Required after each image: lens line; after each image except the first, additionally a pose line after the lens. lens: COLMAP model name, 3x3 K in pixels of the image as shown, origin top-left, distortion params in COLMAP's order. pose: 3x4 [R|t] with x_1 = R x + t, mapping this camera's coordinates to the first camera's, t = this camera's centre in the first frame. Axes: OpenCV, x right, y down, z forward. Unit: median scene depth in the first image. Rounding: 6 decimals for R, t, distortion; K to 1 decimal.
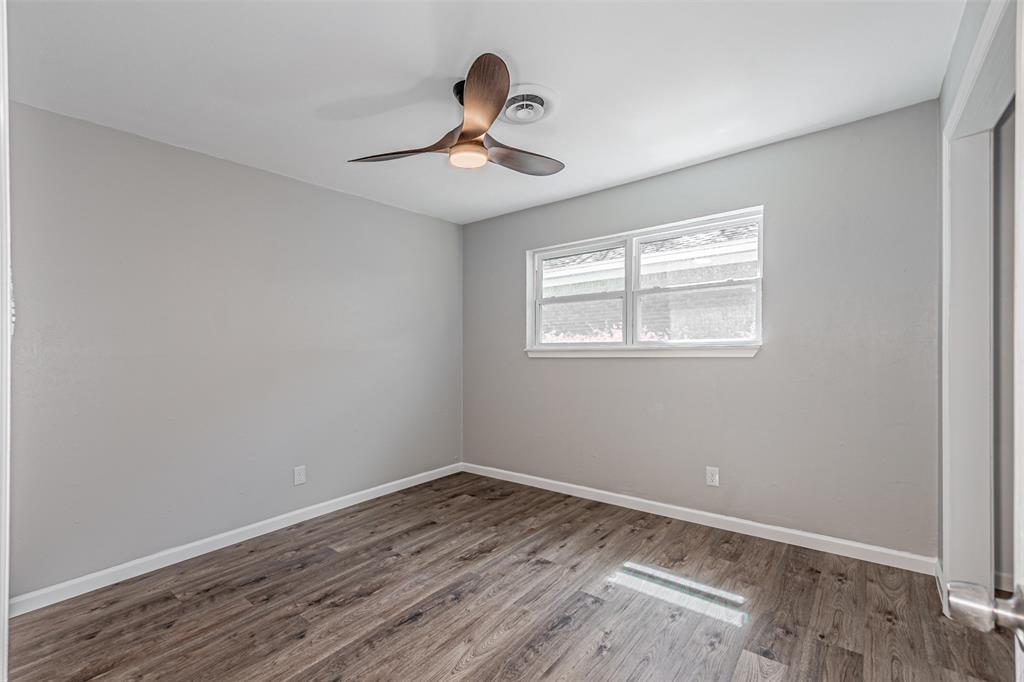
lens RADIAL K [[443.6, 0, 516.3], [0, 443.6, 348.8], [0, 0, 1]] dist [-0.000505, -0.000164]
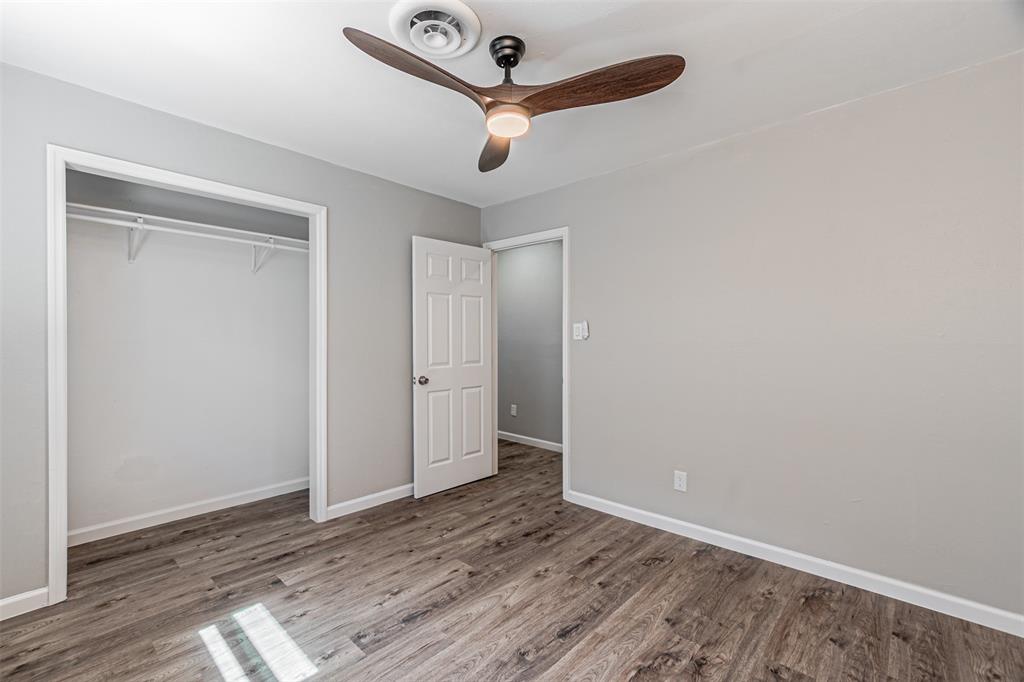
lens RADIAL K [[443.6, 0, 511.5], [0, 443.6, 337.7], [0, 0, 1]] dist [-0.000505, -0.000164]
pose [[-0.996838, 0.020790, 0.076690, -0.205060], [0.021642, 0.999713, 0.010299, -0.020754], [-0.076454, 0.011926, -0.997002, 1.949320]]
